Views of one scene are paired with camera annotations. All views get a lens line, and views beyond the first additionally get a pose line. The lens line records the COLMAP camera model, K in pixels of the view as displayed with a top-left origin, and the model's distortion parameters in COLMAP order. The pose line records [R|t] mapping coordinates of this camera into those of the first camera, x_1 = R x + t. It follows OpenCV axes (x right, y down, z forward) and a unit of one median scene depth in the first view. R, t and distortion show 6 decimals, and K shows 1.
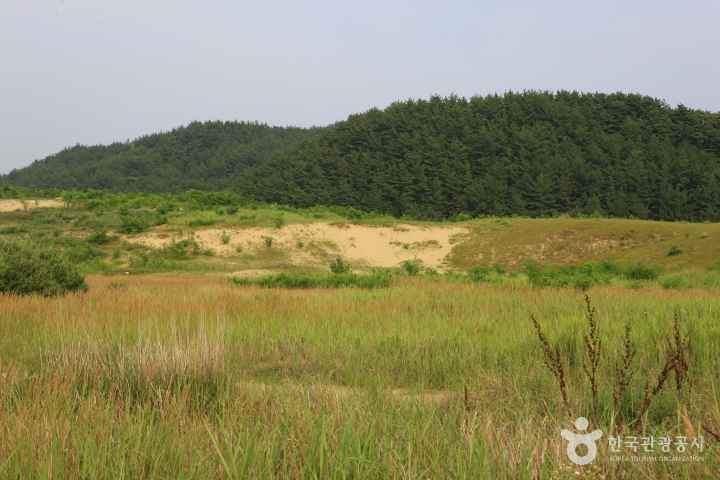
lens RADIAL K [[1424.5, 0, 363.5], [0, 1424.5, 214.3], [0, 0, 1]] dist [0.287386, 0.000000]
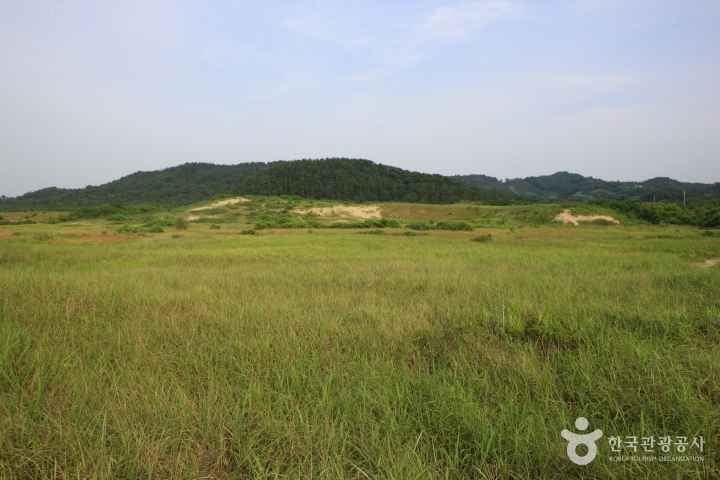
lens RADIAL K [[535.8, 0, 366.3], [0, 535.8, 243.7], [0, 0, 1]] dist [-0.060597, 0.052929]
pose [[0.947613, -0.034484, 0.317554, -0.195607], [0.003296, 0.995158, 0.098229, -0.014861], [-0.319404, -0.092036, 0.943139, -0.128744]]
